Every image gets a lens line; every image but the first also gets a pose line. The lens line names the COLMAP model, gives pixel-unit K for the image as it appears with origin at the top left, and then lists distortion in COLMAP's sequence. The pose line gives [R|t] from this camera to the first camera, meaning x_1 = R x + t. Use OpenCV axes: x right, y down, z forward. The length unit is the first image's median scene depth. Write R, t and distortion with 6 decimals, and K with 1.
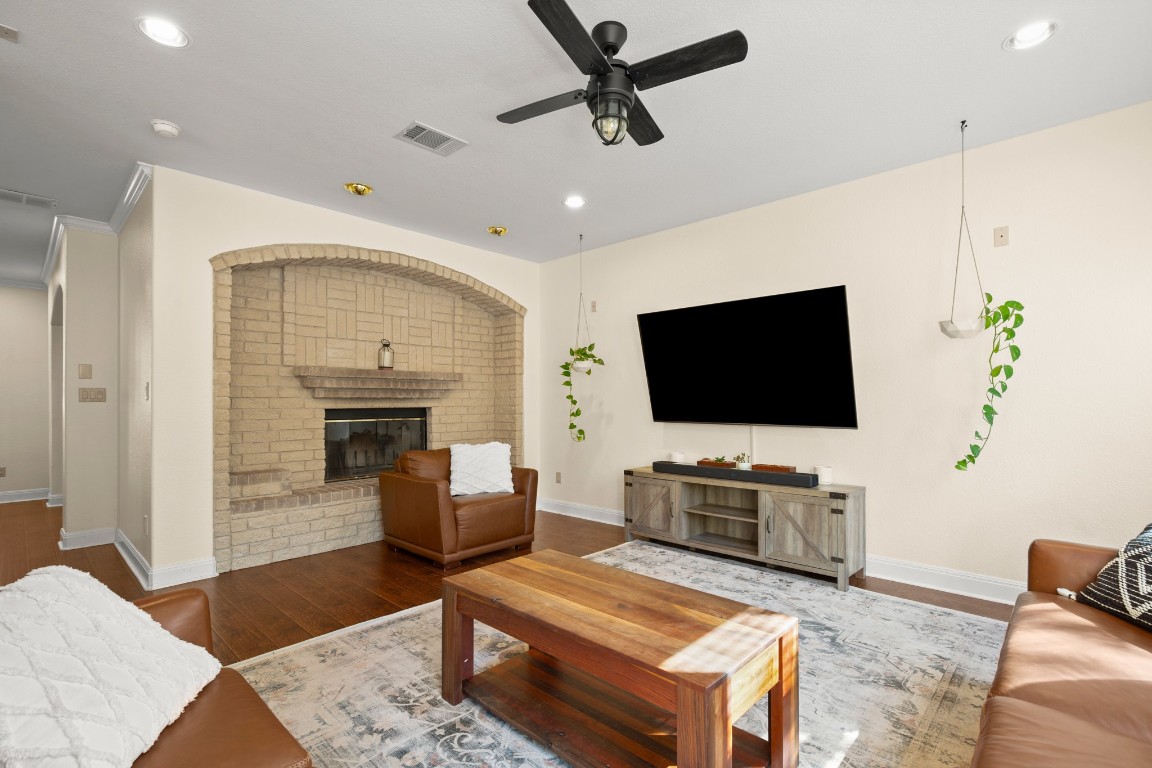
lens RADIAL K [[526.6, 0, 591.4], [0, 526.6, 401.2], [0, 0, 1]] dist [0.004907, -0.001043]
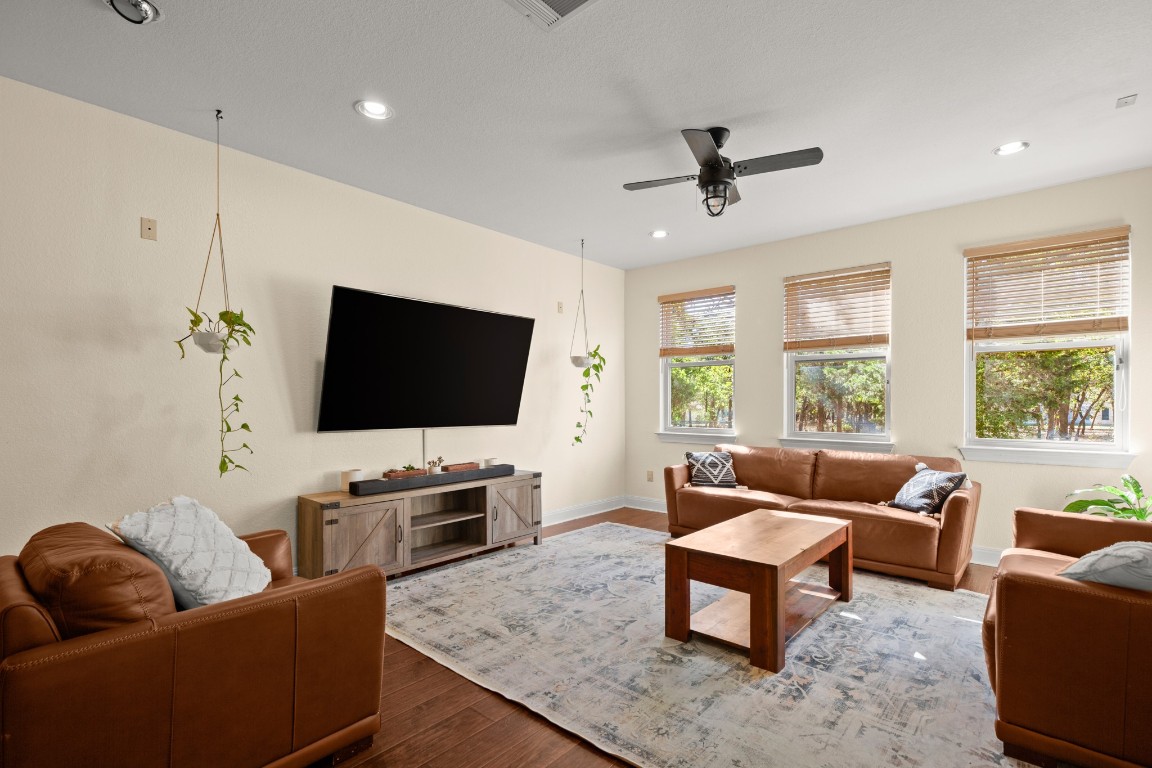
lens RADIAL K [[526.6, 0, 584.9], [0, 526.6, 401.0], [0, 0, 1]] dist [0.004907, -0.001043]
pose [[-0.026128, 0.005878, 0.999641, -1.035036], [-0.000839, 0.999982, -0.005901, -0.002104], [-0.999658, -0.000993, -0.026122, 1.073647]]
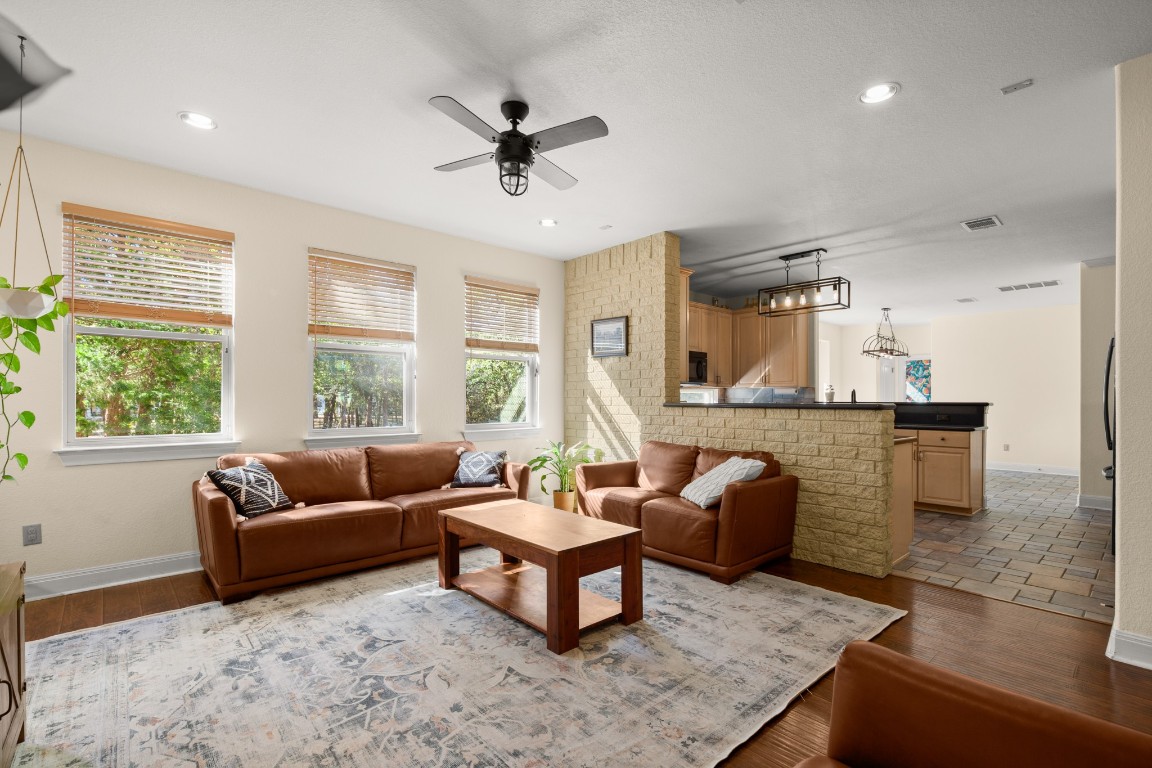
lens RADIAL K [[526.6, 0, 584.9], [0, 526.6, 396.6], [0, 0, 1]] dist [0.004907, -0.001043]
pose [[-0.995528, 0.003748, 0.094392, -0.199105], [0.003291, 0.999982, -0.004994, 0.003512], [-0.094409, -0.004661, -0.995523, 1.758242]]
